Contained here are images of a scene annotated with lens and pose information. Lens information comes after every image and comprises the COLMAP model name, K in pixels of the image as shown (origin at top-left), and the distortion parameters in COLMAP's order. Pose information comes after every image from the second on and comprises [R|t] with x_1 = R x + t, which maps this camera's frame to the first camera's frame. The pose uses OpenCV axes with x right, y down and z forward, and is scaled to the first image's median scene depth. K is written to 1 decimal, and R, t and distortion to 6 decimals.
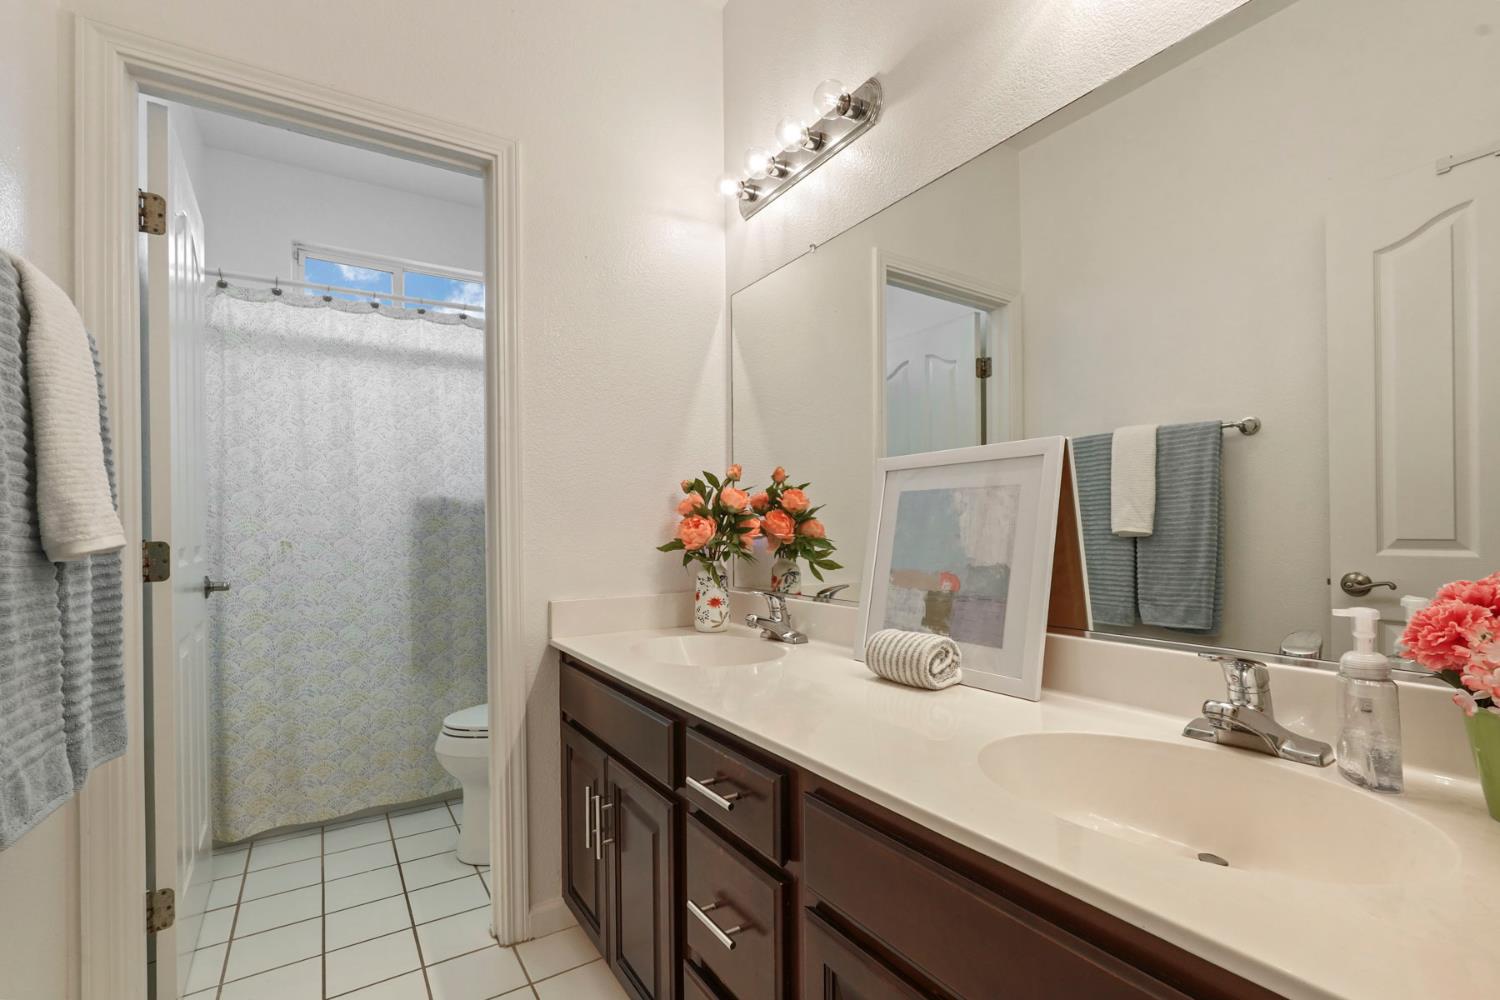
lens RADIAL K [[672.2, 0, 749.2], [0, 672.2, 515.1], [0, 0, 1]] dist [-0.008998, 0.005767]
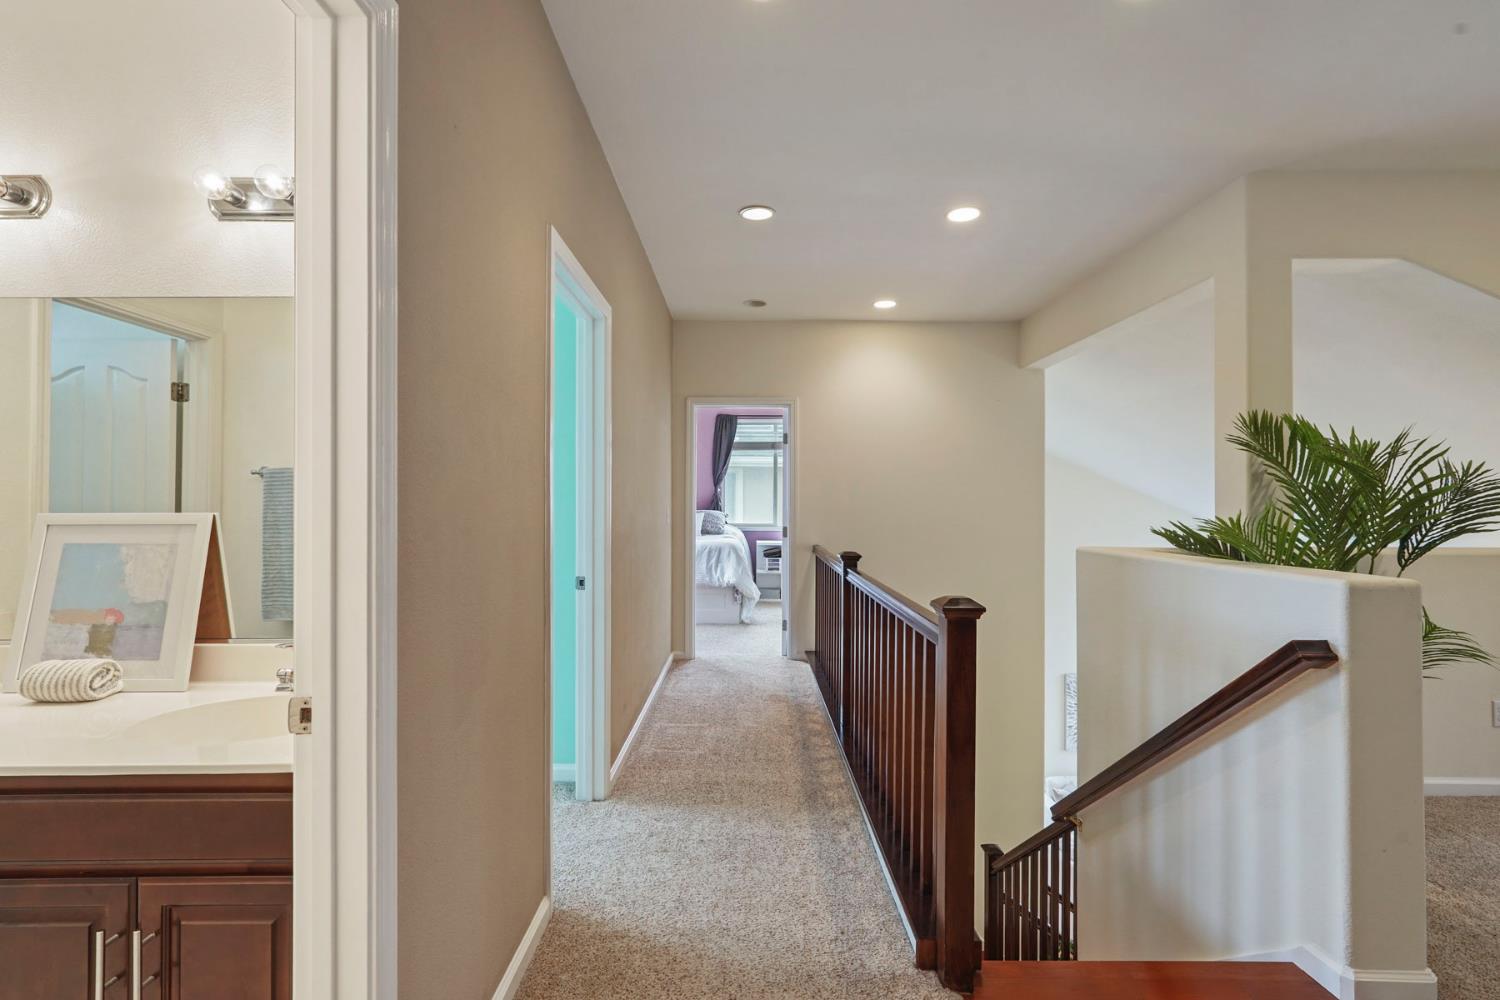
lens RADIAL K [[672.2, 0, 736.9], [0, 672.2, 501.7], [0, 0, 1]] dist [-0.008998, 0.005767]
pose [[0.540046, 0.011775, 0.841553, -0.157063], [-0.018182, 0.999832, -0.002322, -0.151814], [-0.841439, -0.014047, 0.540169, -0.772101]]
